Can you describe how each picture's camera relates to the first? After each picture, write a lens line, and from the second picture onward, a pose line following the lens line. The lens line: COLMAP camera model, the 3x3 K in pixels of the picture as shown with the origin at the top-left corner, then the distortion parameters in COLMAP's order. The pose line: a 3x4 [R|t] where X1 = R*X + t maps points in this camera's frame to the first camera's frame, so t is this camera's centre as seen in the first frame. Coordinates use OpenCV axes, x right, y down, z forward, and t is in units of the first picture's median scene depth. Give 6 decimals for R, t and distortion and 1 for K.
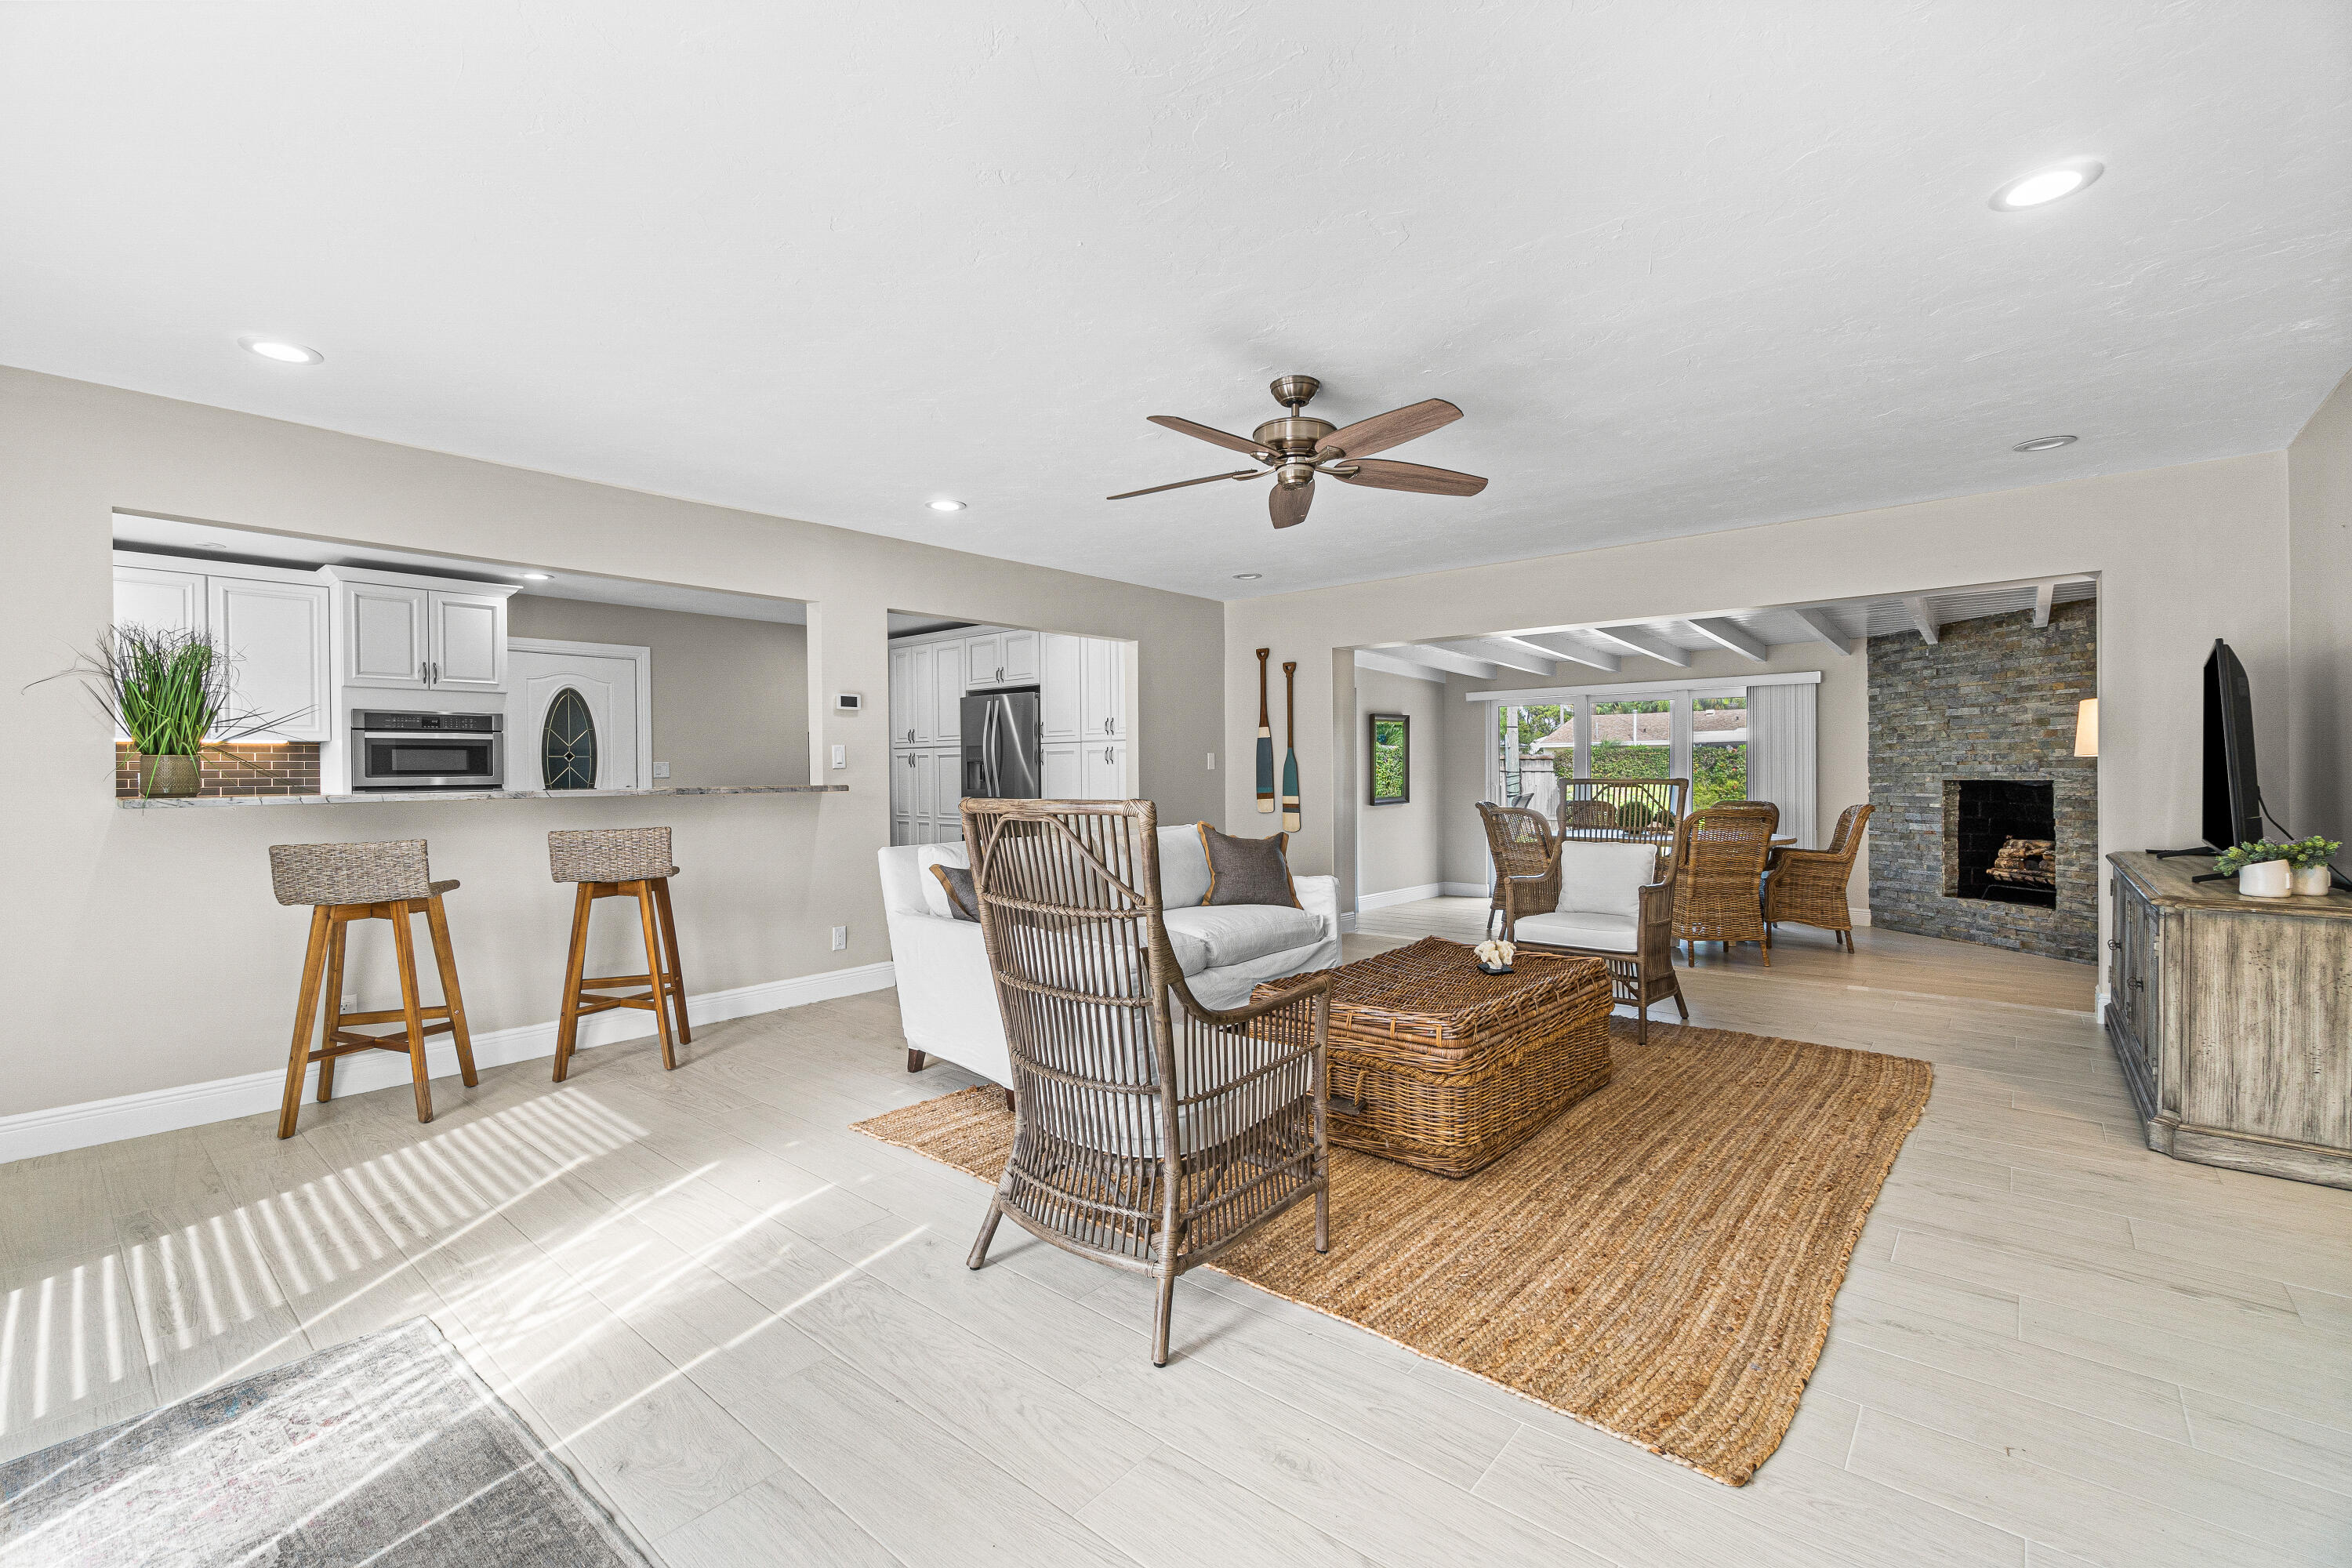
lens RADIAL K [[1016.2, 0, 1155.8], [0, 1016.2, 772.4], [0, 0, 1]] dist [0.000266, 0.000388]
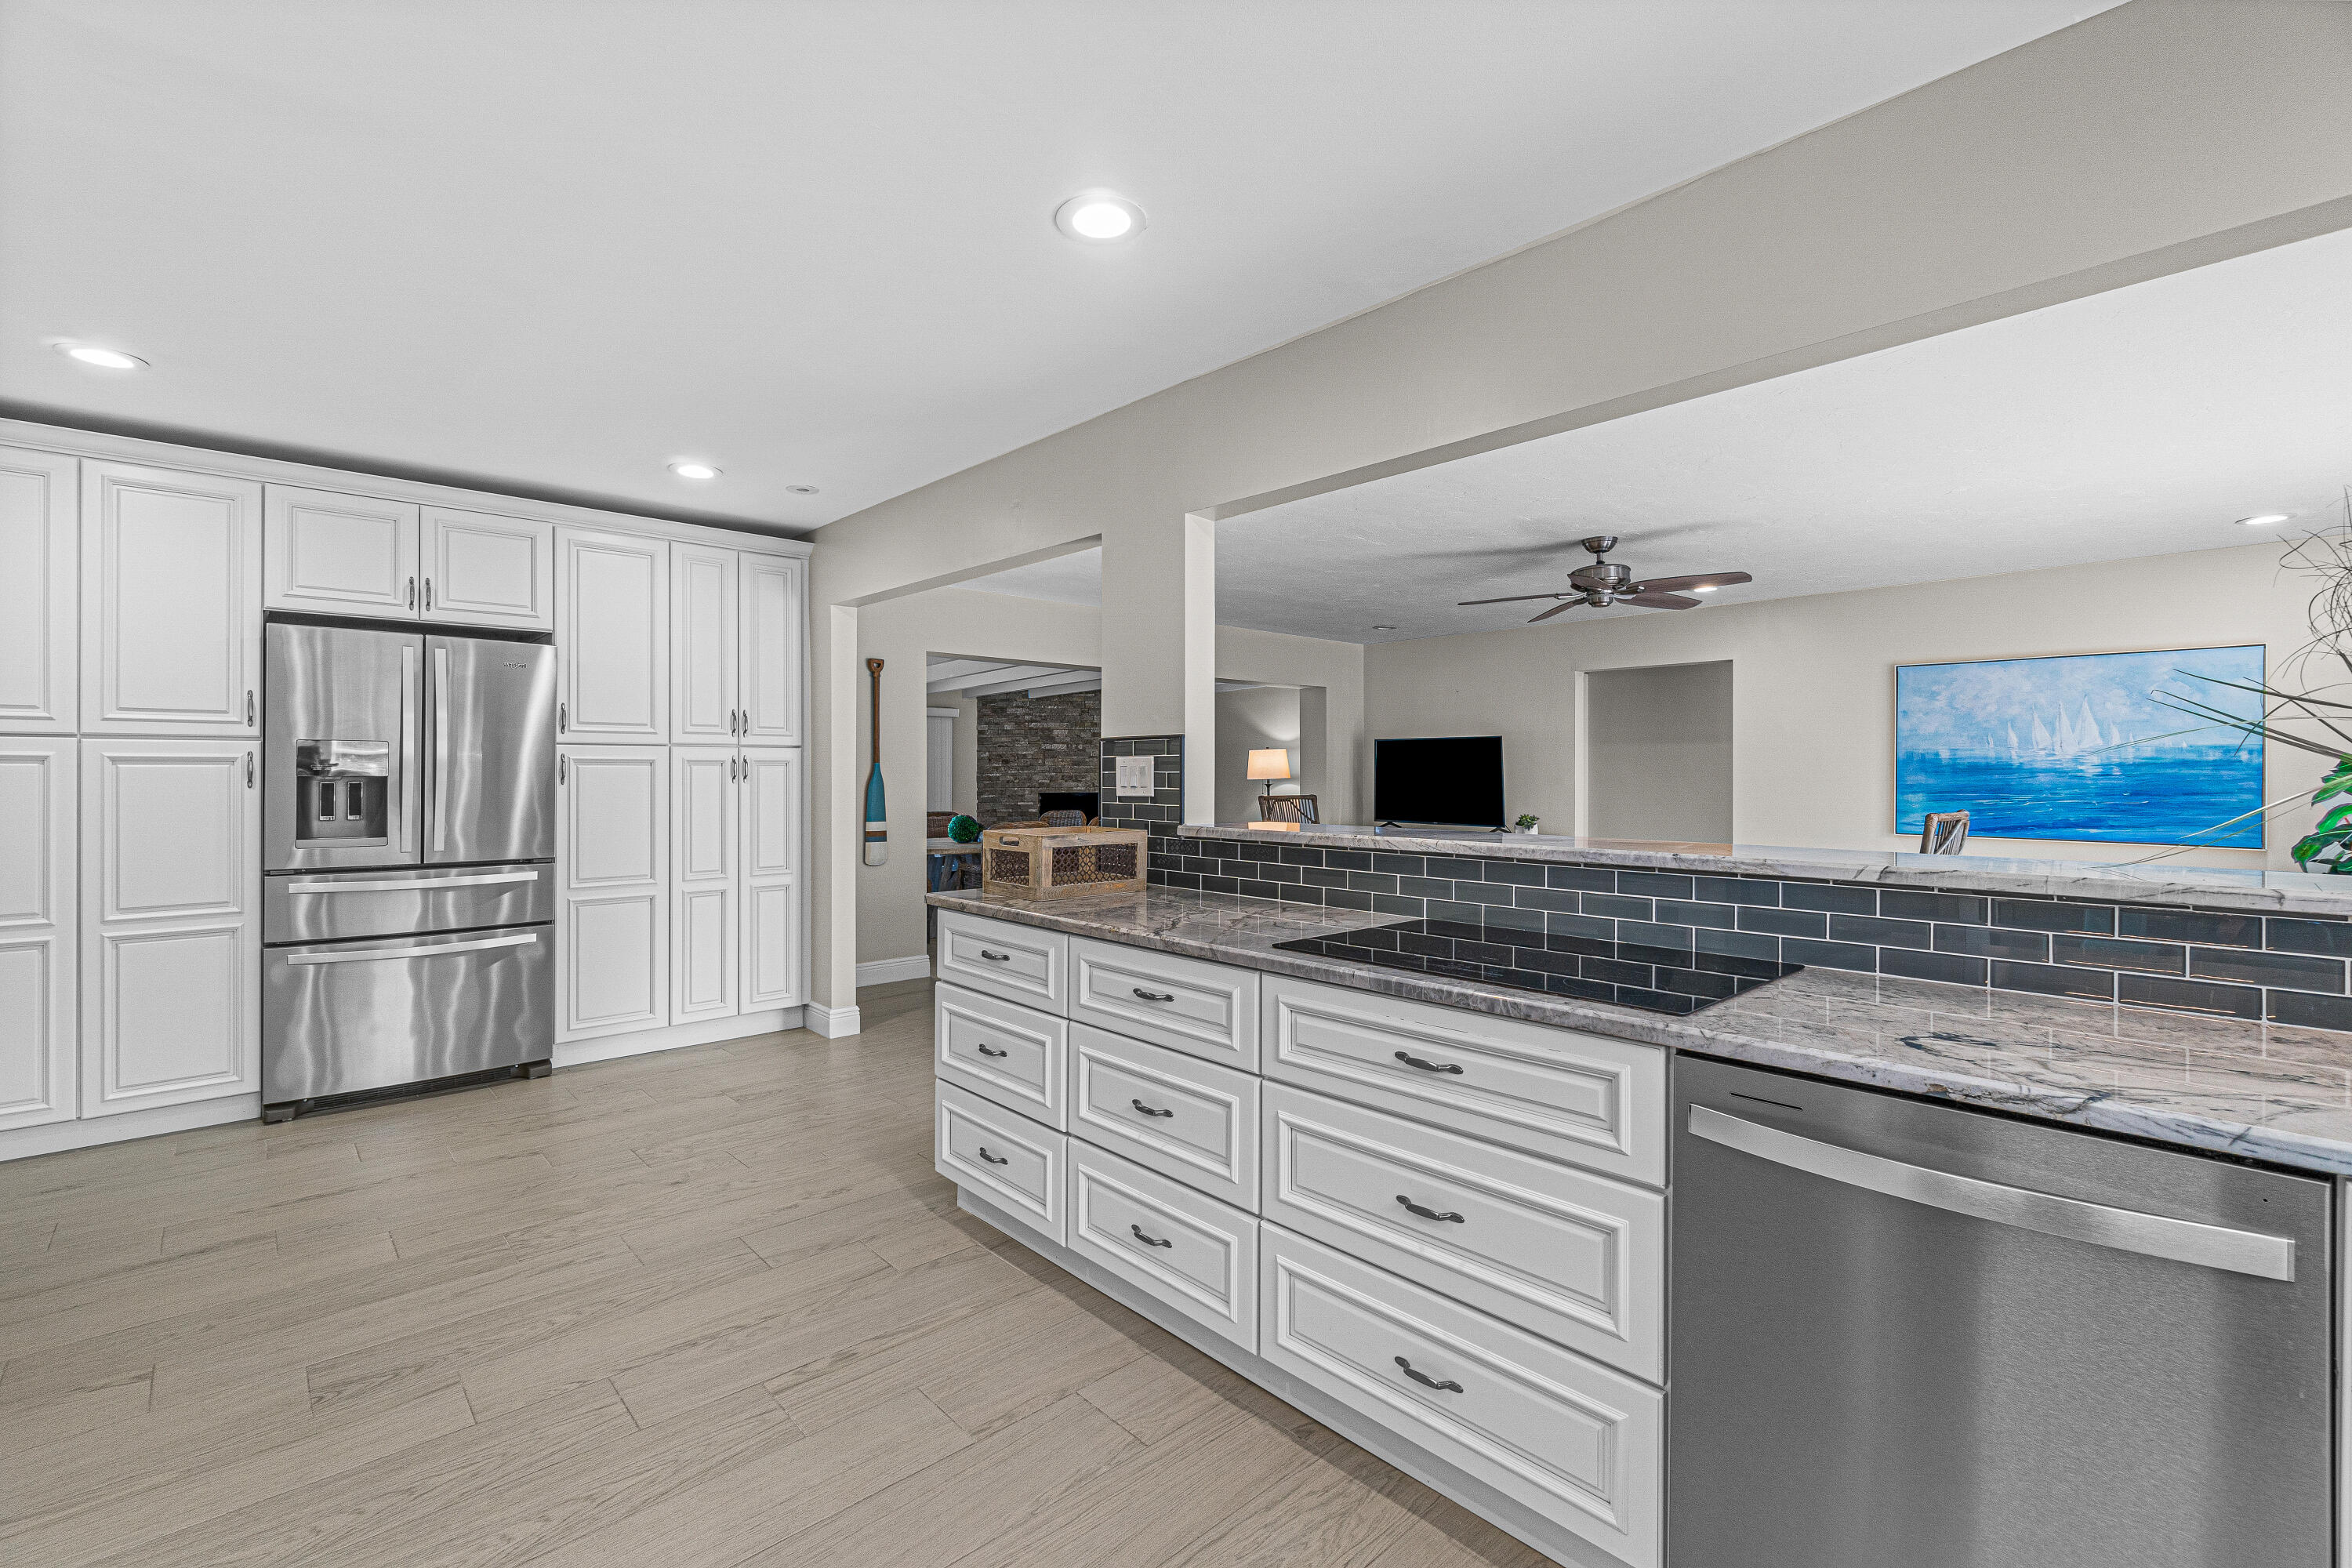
lens RADIAL K [[1016.2, 0, 1155.8], [0, 1016.2, 772.4], [0, 0, 1]] dist [0.000266, 0.000388]
pose [[0.110466, 0.008499, 0.993844, -0.740509], [0.000344, 0.999963, -0.008590, -0.010385], [-0.993880, 0.001291, 0.110459, 0.765583]]
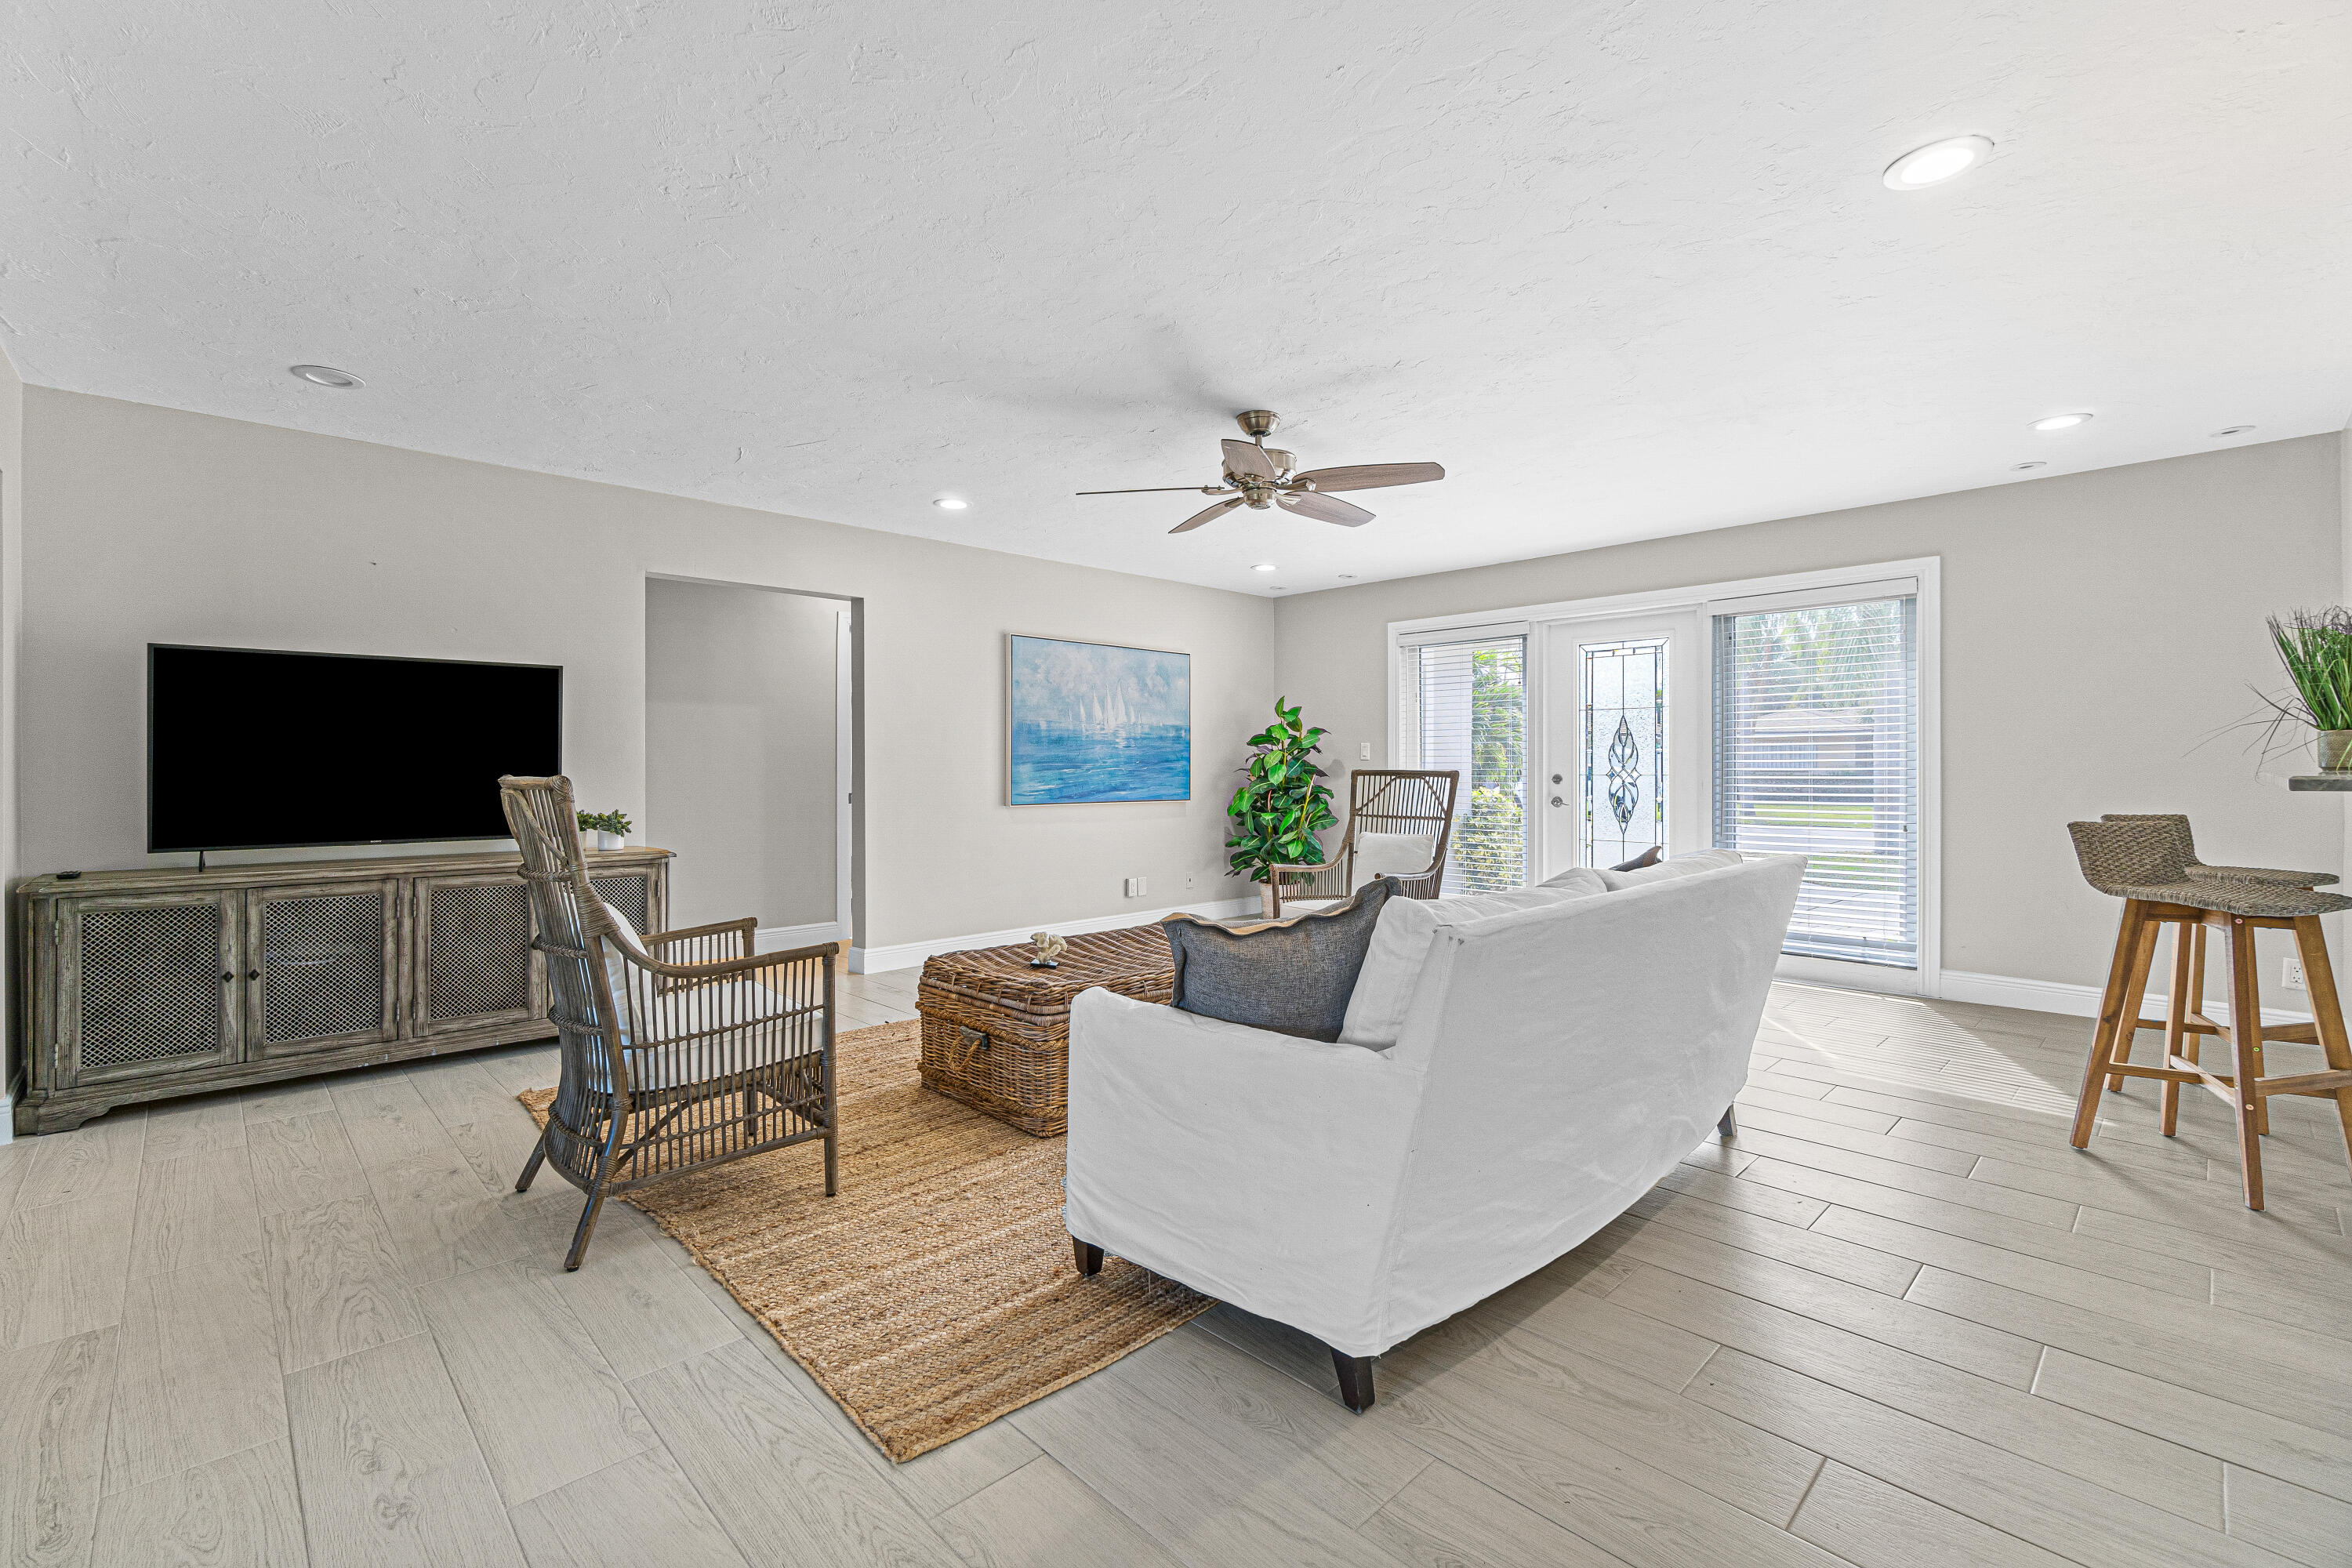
lens RADIAL K [[1009.6, 0, 1158.9], [0, 1009.6, 769.2], [0, 0, 1]] dist [-0.003655, -0.000504]
pose [[-0.995422, 0.008439, 0.095202, 0.071855], [0.009164, 0.999932, 0.007187, 0.000759], [-0.095135, 0.008026, -0.995432, 1.096157]]
